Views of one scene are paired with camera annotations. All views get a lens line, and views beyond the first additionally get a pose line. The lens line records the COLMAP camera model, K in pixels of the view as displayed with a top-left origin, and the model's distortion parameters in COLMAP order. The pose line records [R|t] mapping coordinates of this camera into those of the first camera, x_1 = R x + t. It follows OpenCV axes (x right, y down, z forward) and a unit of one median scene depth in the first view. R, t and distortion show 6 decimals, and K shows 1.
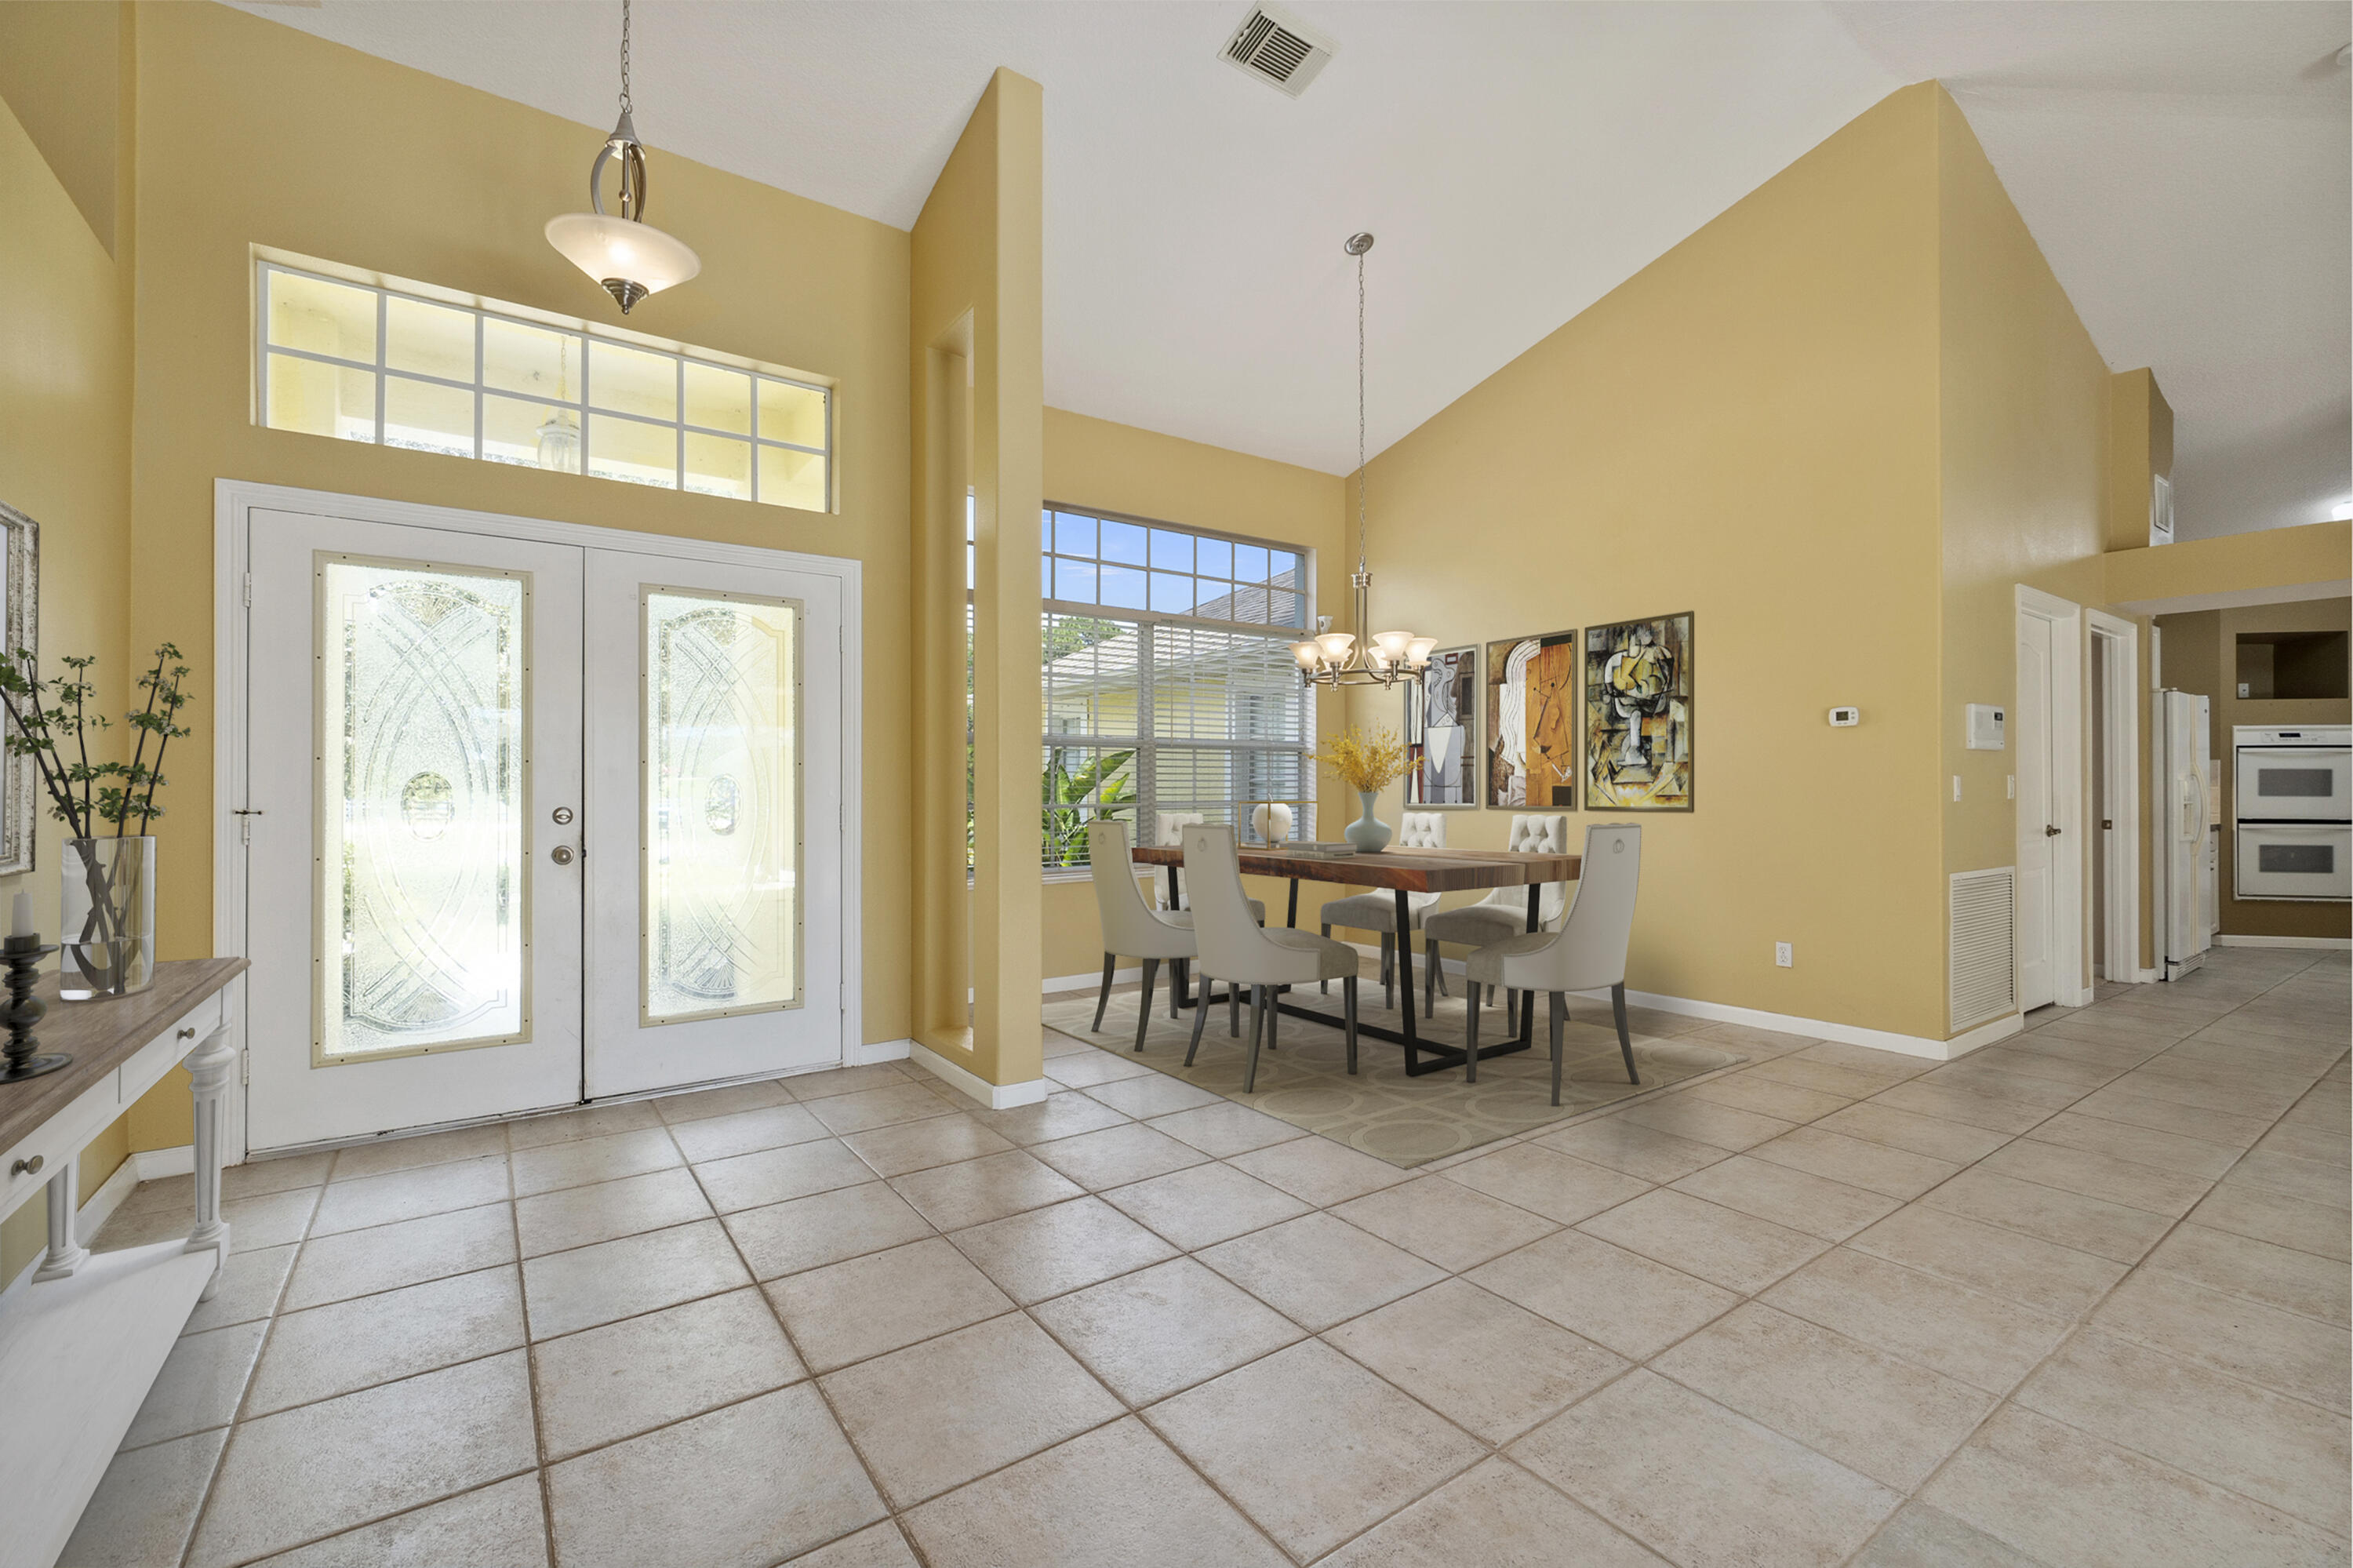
lens RADIAL K [[1002.5, 0, 1176.5], [0, 1002.5, 784.0], [0, 0, 1]] dist [0.009889, 0.000200]
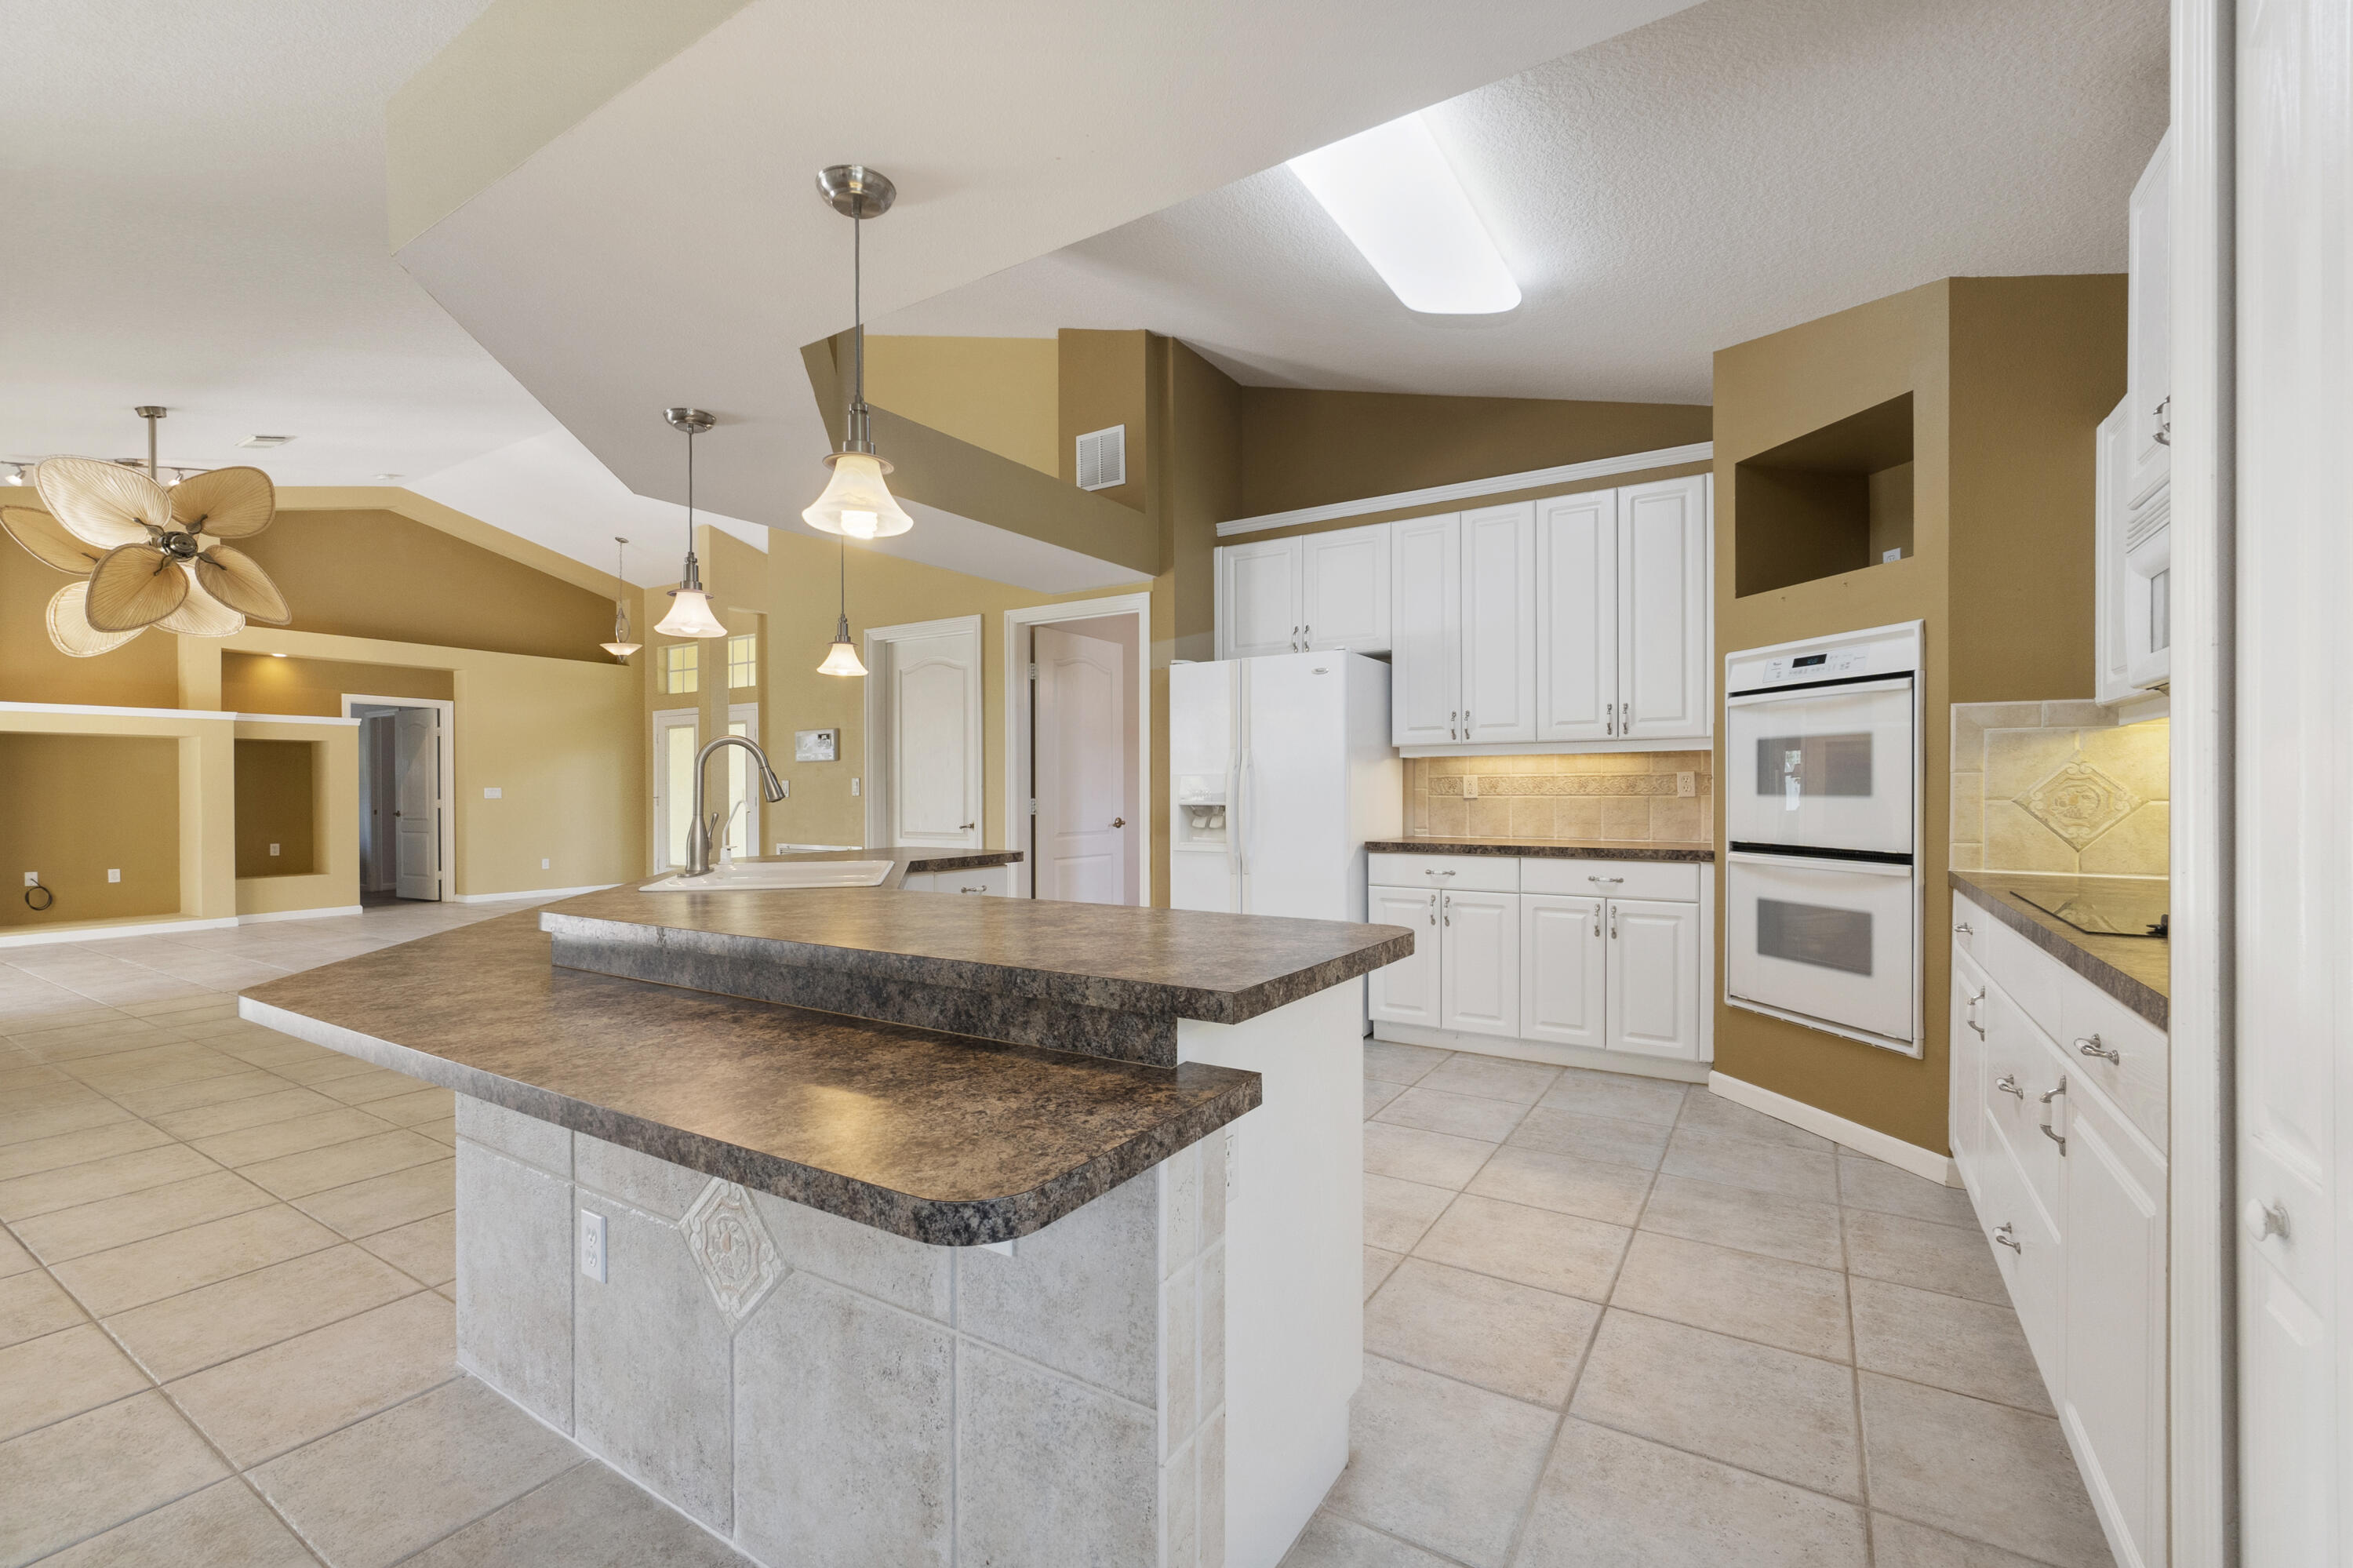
lens RADIAL K [[1002.5, 0, 1176.5], [0, 1002.5, 784.0], [0, 0, 1]] dist [0.009889, 0.000200]
pose [[0.389387, -0.006003, -0.921055, 1.724824], [0.013113, 0.999914, -0.000973, 0.003971], [0.920981, -0.011698, 0.389432, 0.701496]]
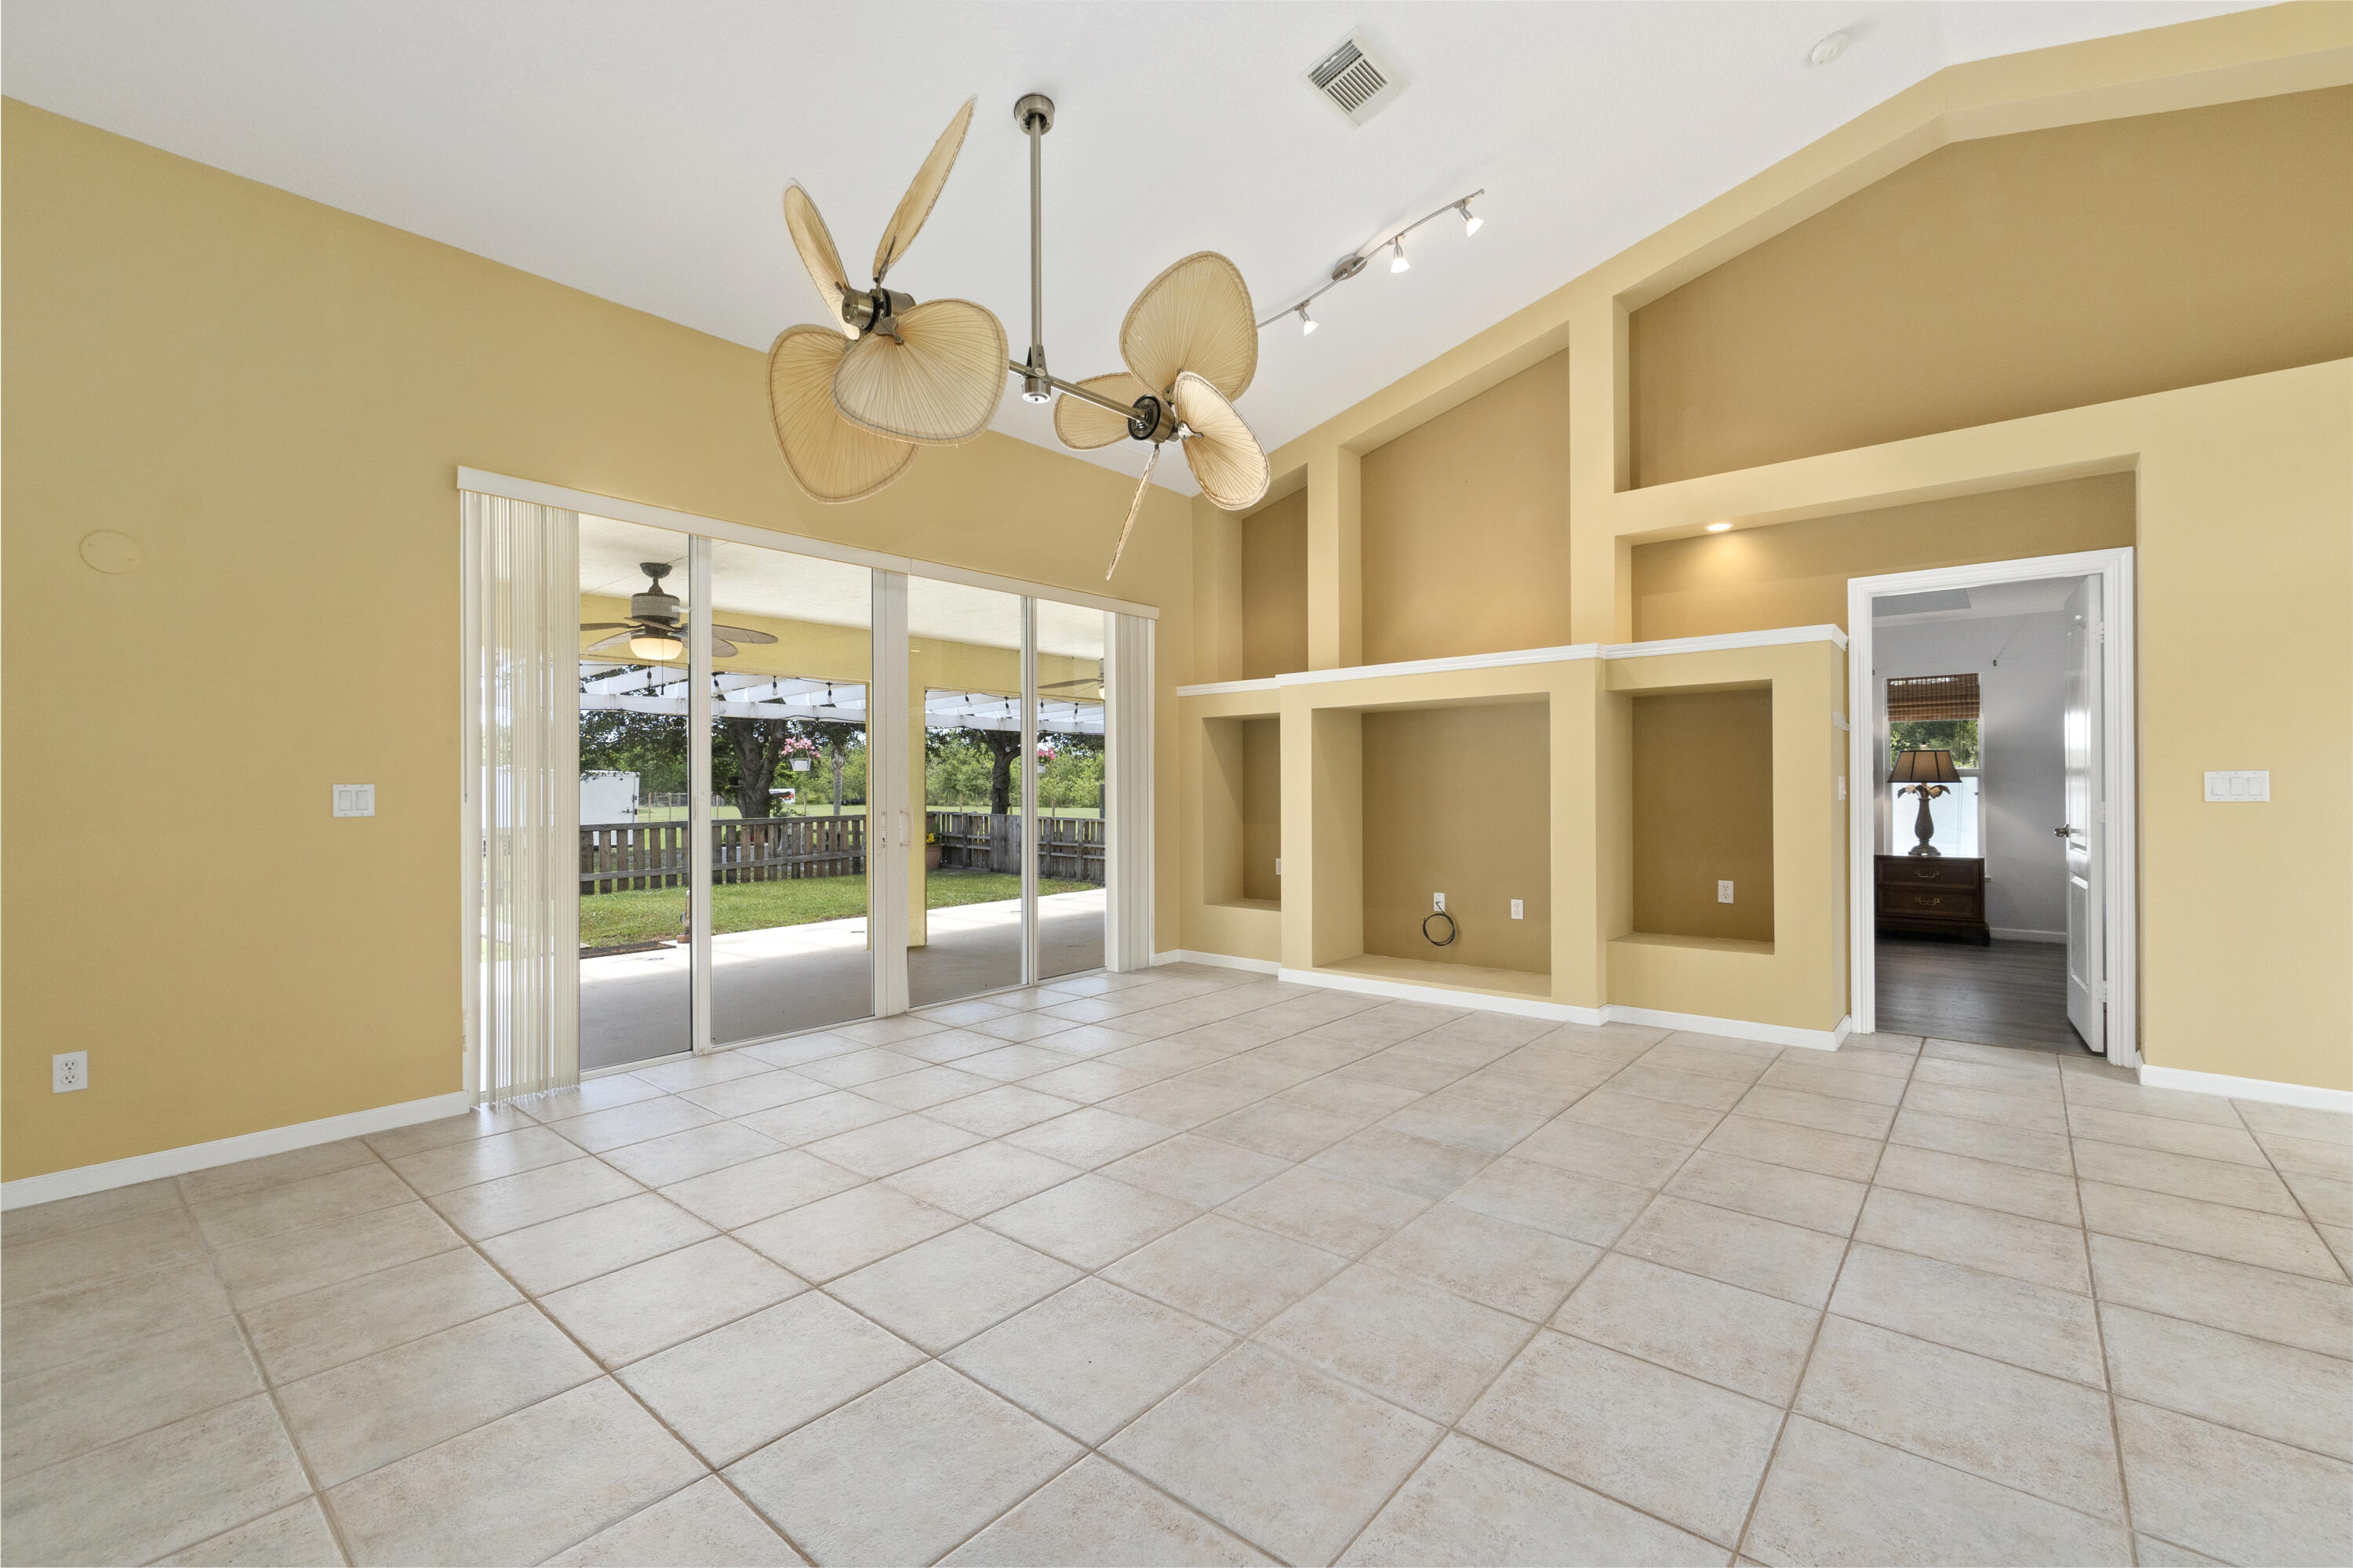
lens RADIAL K [[1005.1, 0, 1176.5], [0, 1005.1, 784.0], [0, 0, 1]] dist [0.001106, -0.000005]
pose [[-0.967169, 0.002917, -0.254116, 0.444601], [0.006246, 0.999905, -0.012295, 0.004225], [0.254056, -0.013478, -0.967096, 0.714664]]
